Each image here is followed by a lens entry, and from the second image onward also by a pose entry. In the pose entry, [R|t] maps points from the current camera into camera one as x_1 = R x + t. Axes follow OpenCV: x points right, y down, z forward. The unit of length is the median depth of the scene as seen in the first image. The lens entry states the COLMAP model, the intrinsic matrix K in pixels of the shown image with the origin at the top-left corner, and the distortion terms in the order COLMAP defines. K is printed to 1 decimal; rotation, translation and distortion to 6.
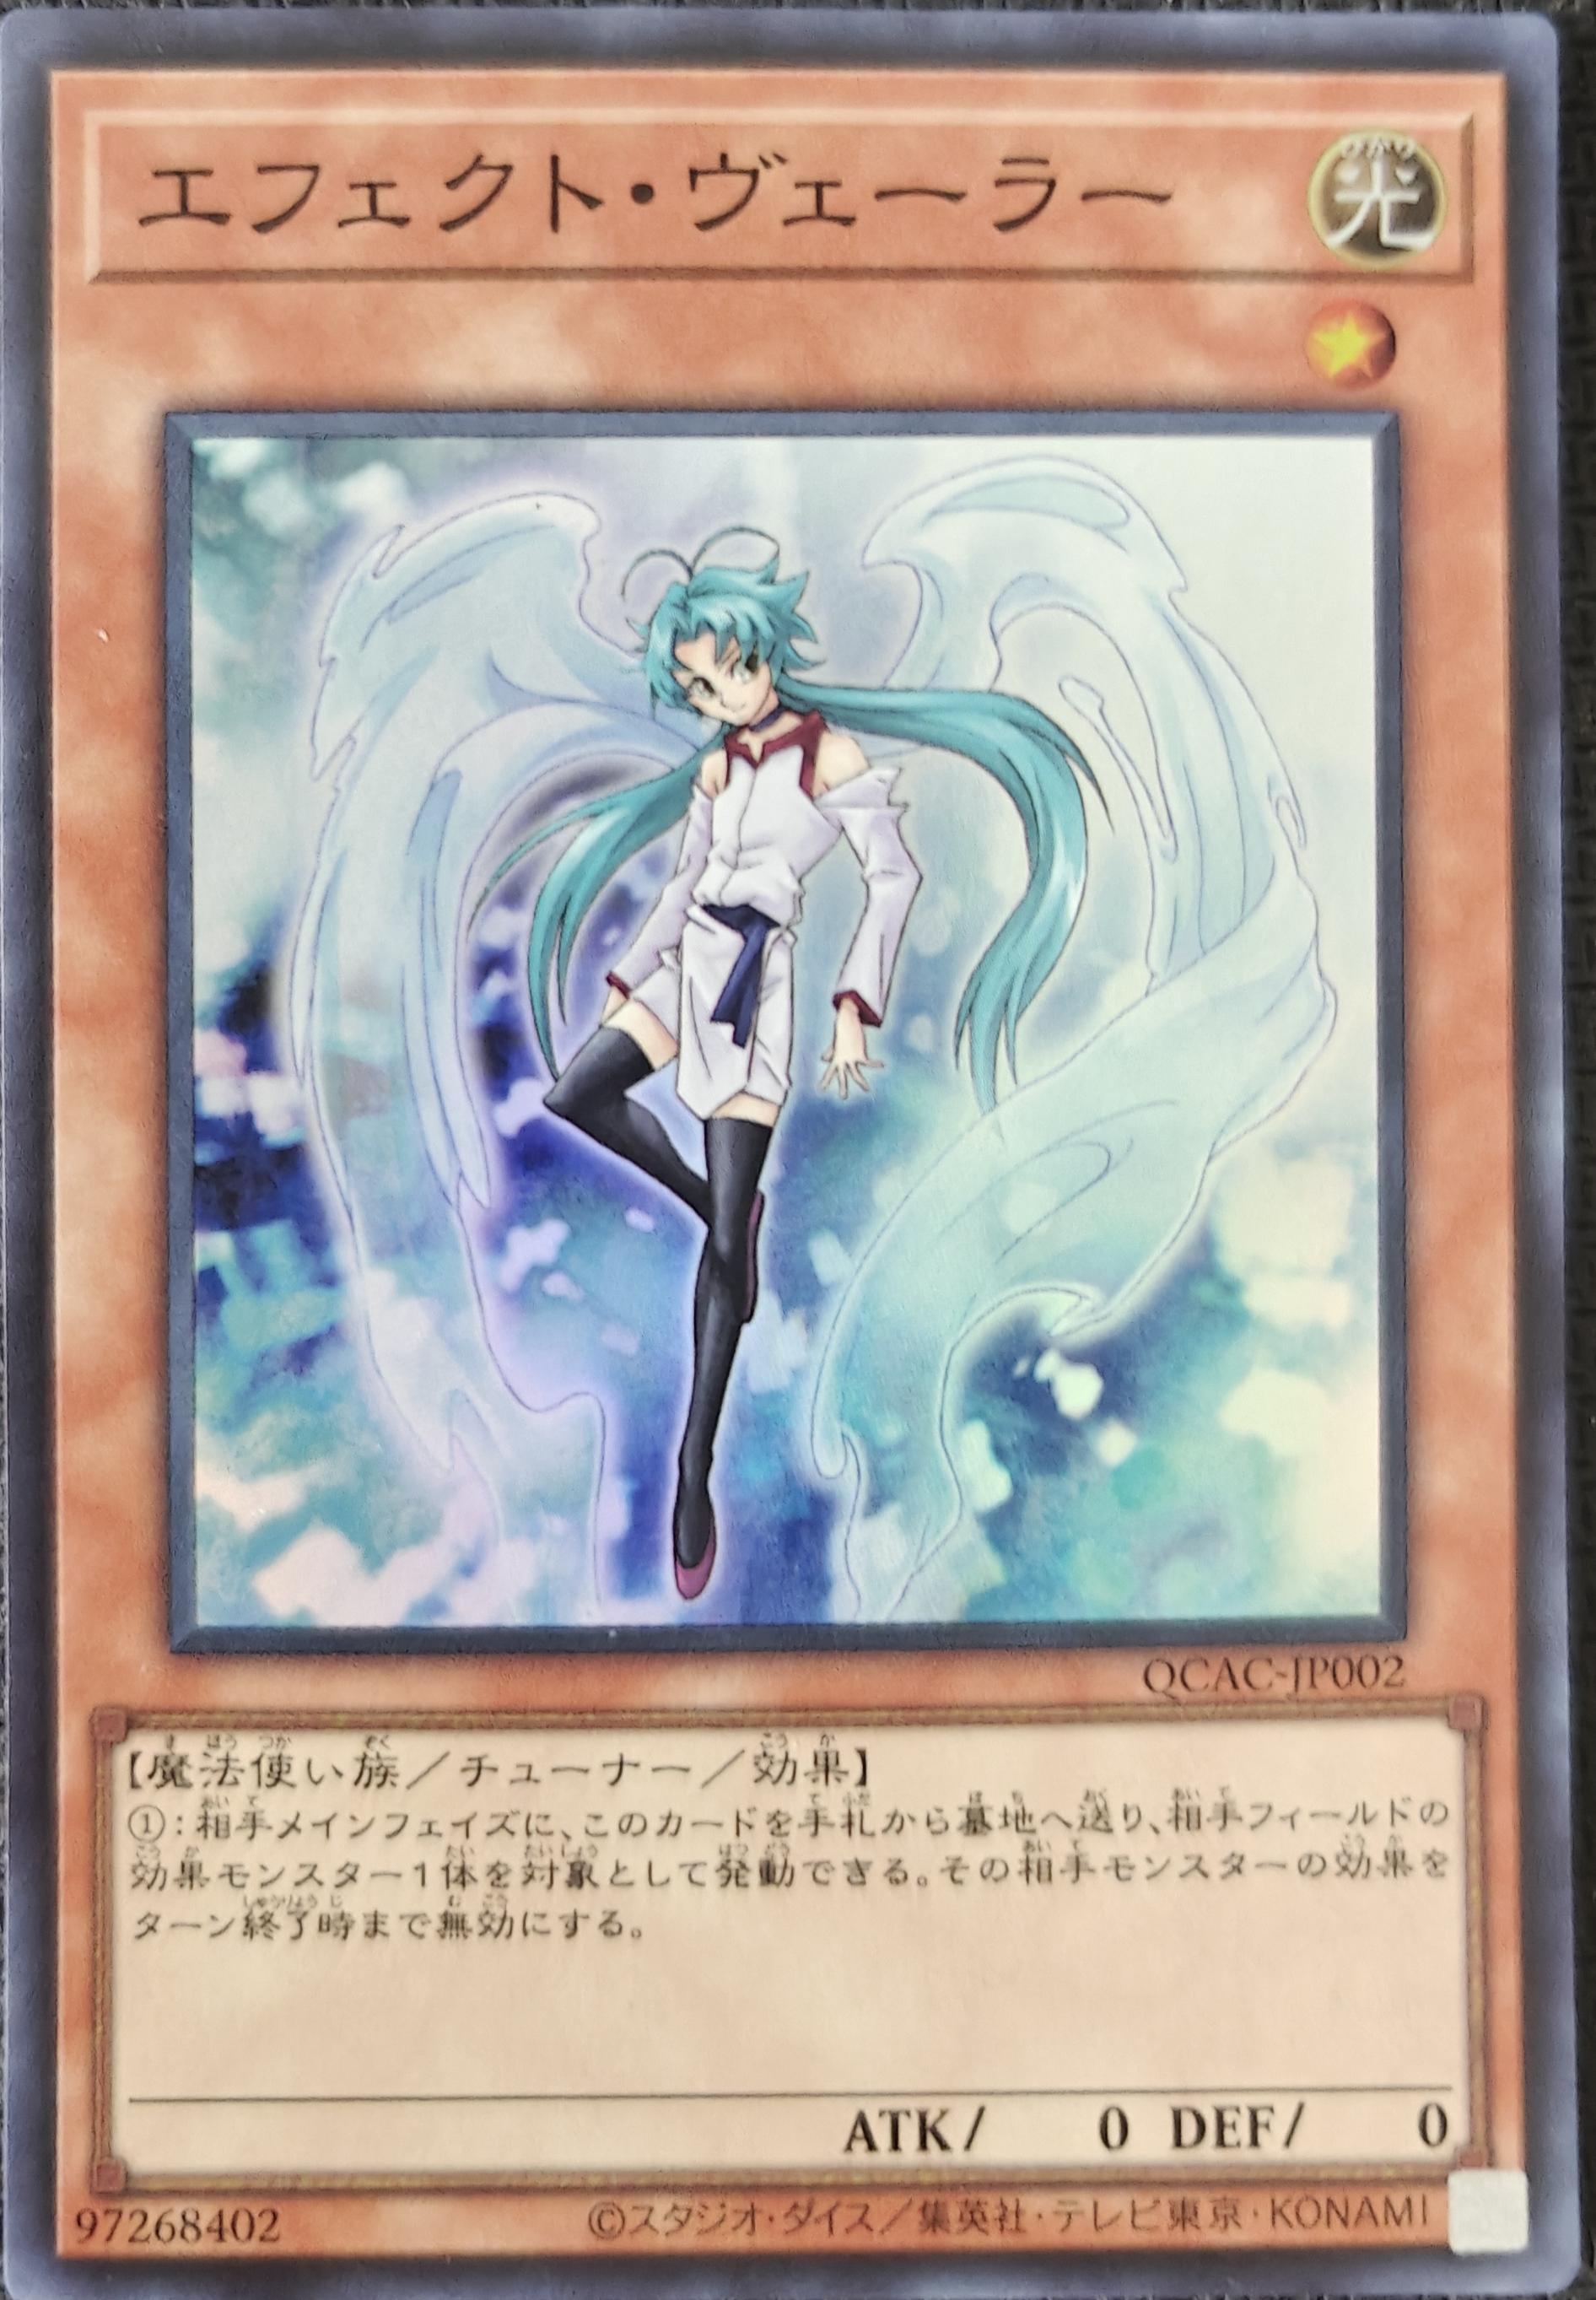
lens RADIAL K [[1596.7, 0, 774.4], [0, 1596.7, 1133.3], [0, 0, 1]] dist [-0.004815, -0.000390]
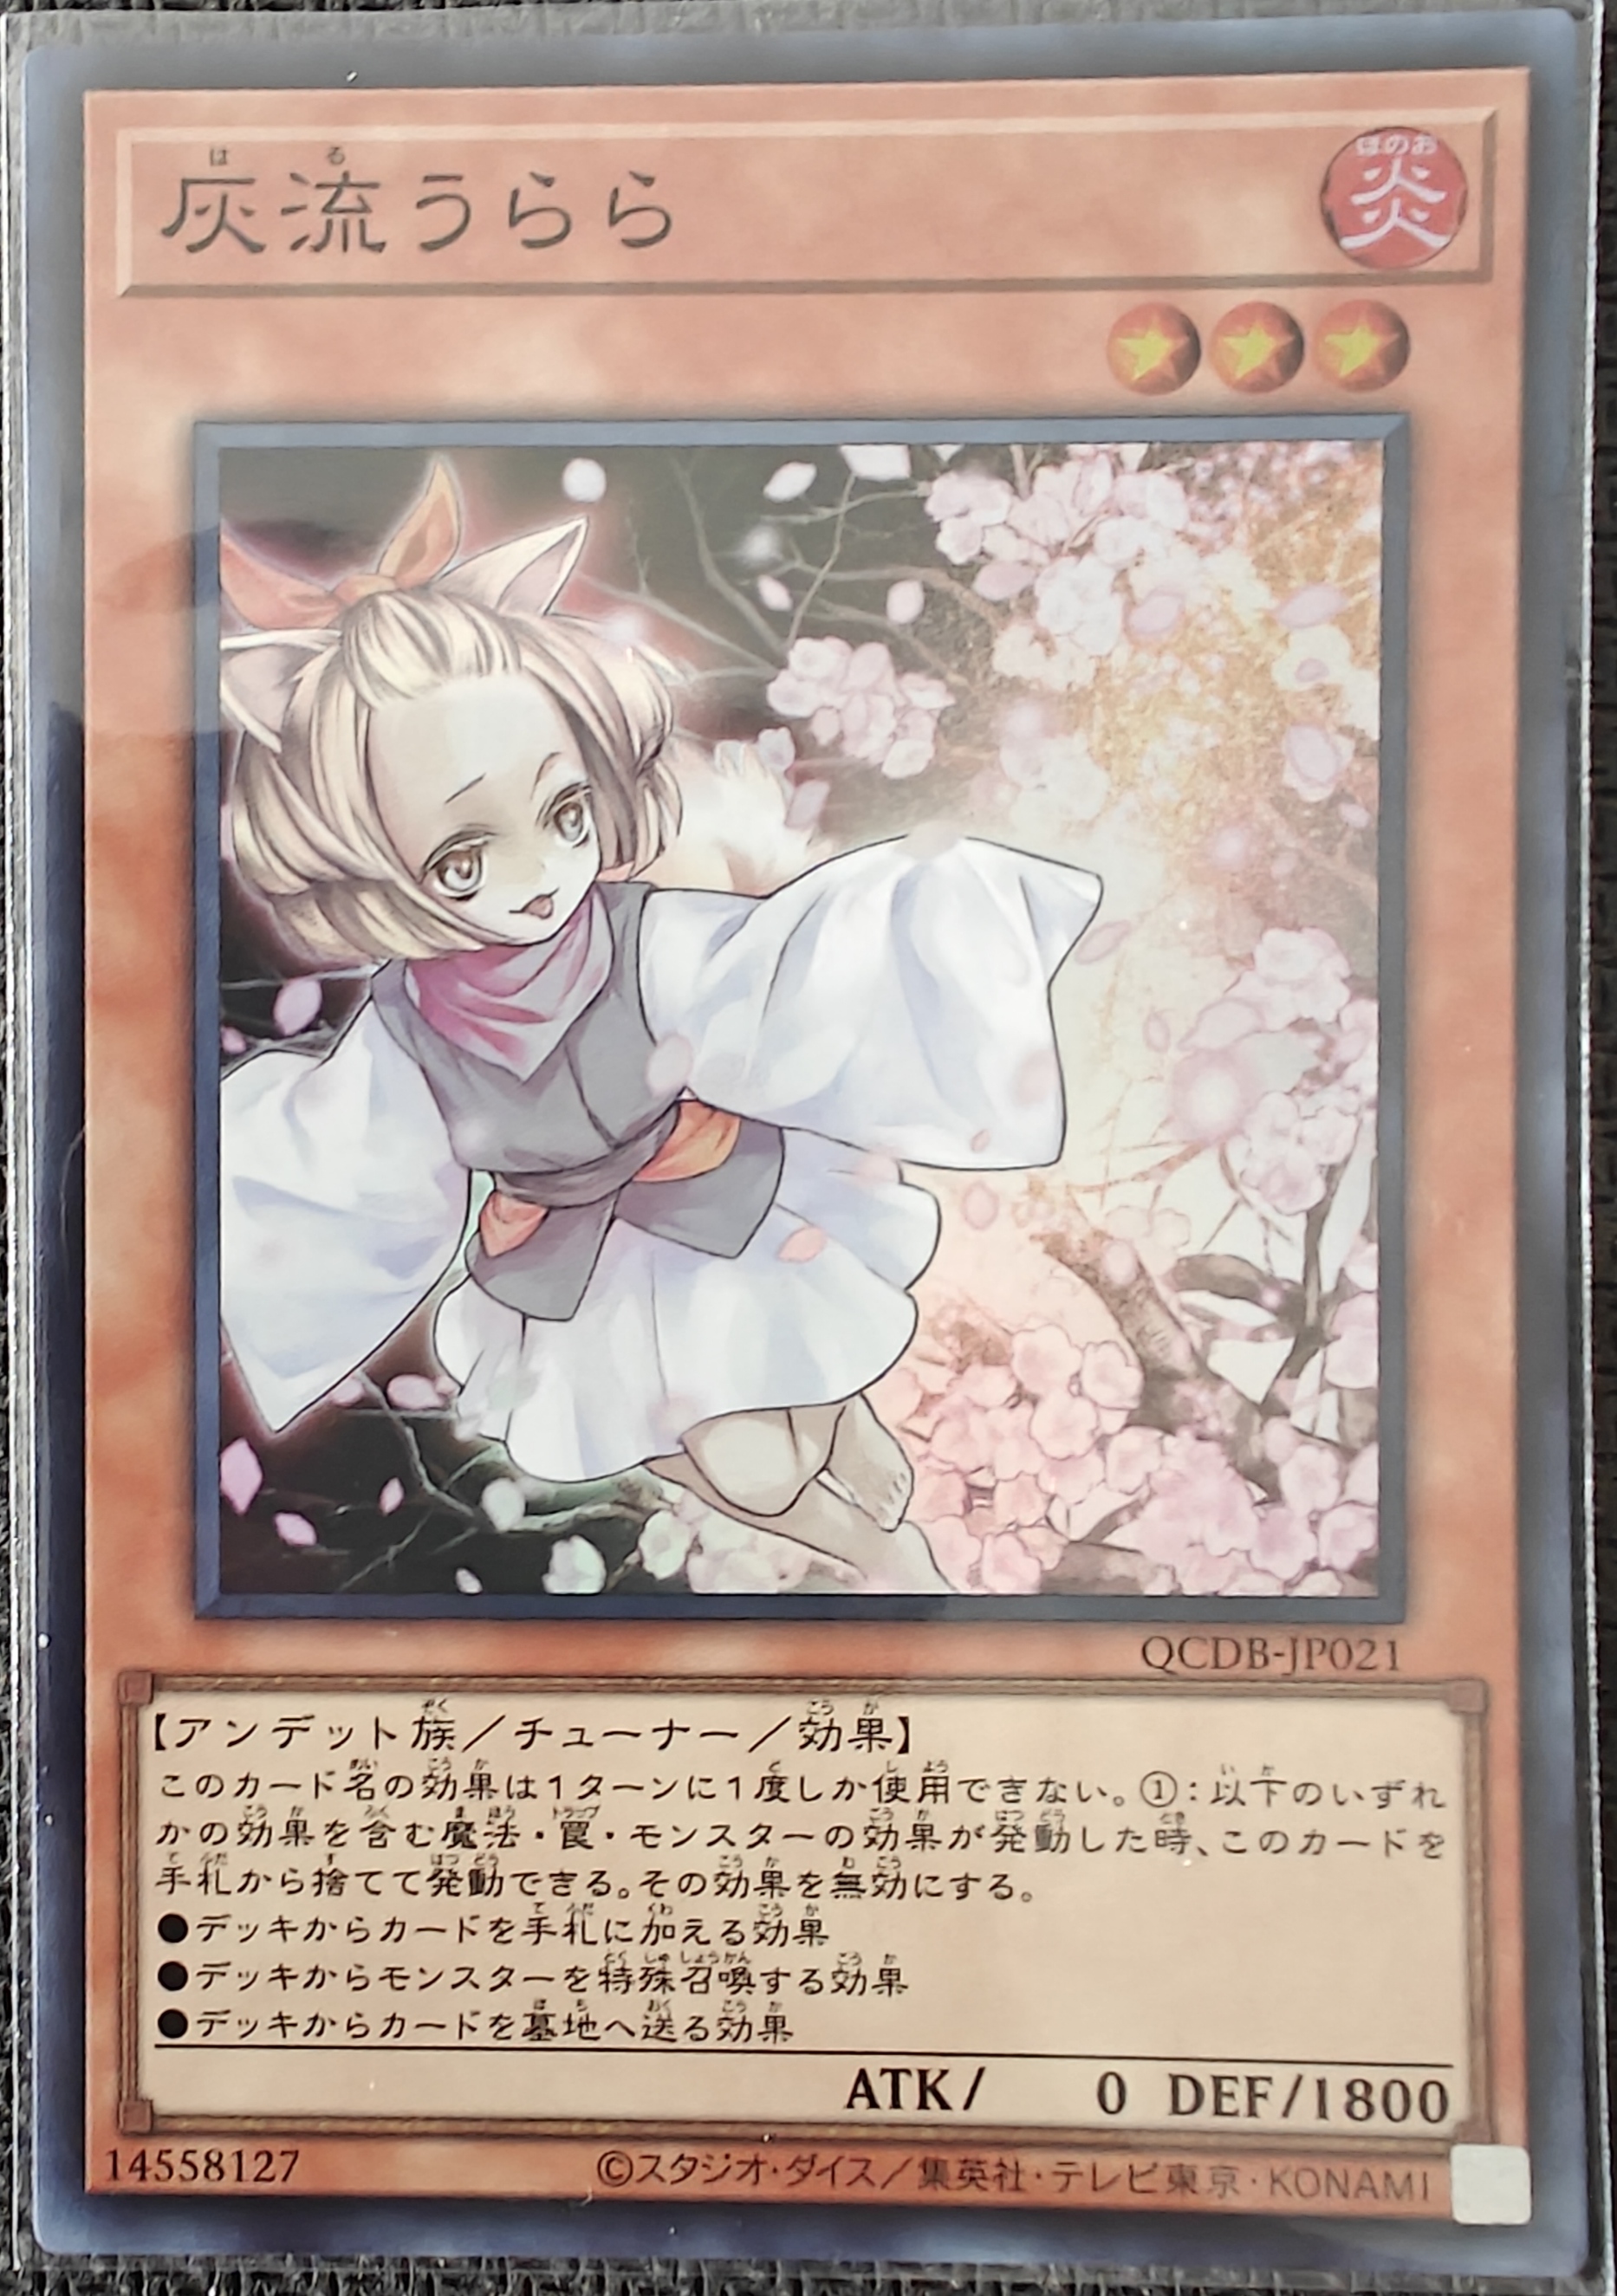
lens RADIAL K [[1536.6, 0, 1049.6], [0, 1536.6, 1147.3], [0, 0, 1]] dist [0.035357, -0.013387]
pose [[0.999140, 0.004704, -0.041194, 0.214853], [-0.004111, 0.999887, 0.014469, -0.001267], [0.041258, -0.014287, 0.999046, 0.002612]]
